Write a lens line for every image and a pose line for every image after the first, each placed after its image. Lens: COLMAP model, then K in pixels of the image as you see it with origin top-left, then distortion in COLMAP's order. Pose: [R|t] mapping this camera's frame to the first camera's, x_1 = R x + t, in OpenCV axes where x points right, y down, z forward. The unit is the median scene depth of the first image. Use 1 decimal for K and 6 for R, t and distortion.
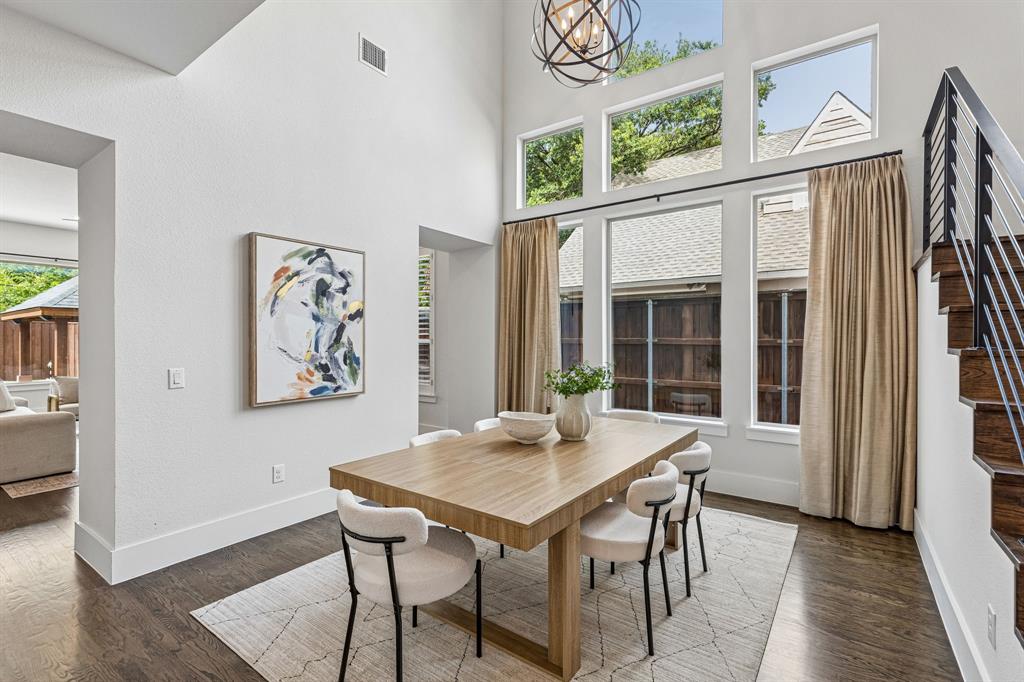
lens RADIAL K [[469.6, 0, 514.5], [0, 469.6, 340.8], [0, 0, 1]] dist [0.009303, -0.001471]
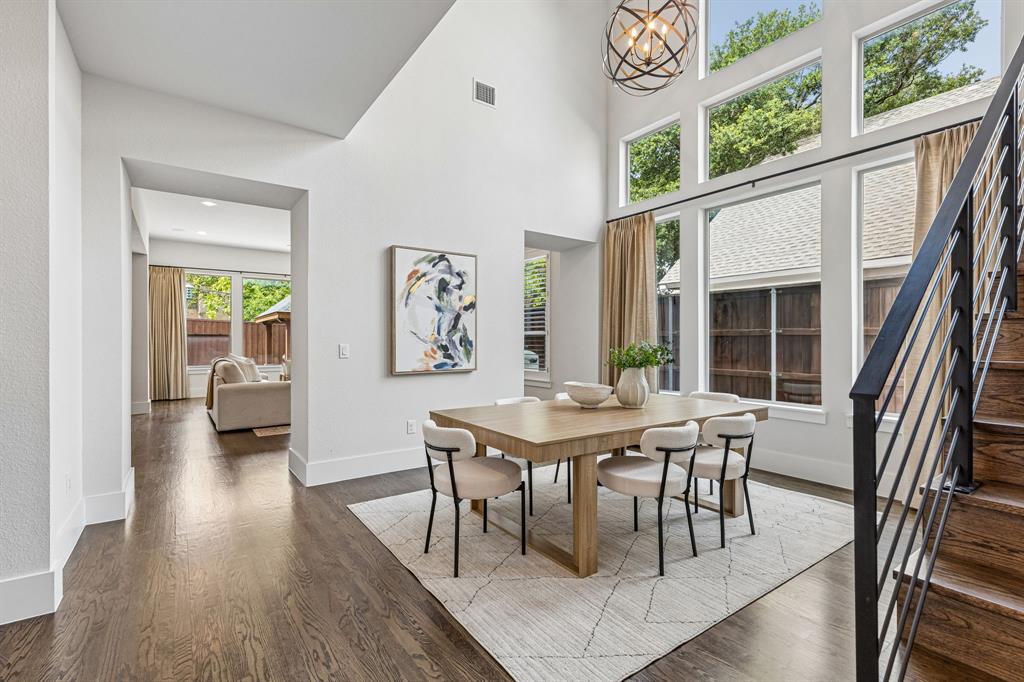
lens RADIAL K [[469.6, 0, 508.3], [0, 469.6, 342.1], [0, 0, 1]] dist [0.009303, -0.001471]
pose [[0.944359, 0.001059, -0.328915, 0.175607], [-0.001442, 0.999999, -0.000921, 0.042278], [0.328913, 0.001344, 0.944359, -0.142981]]
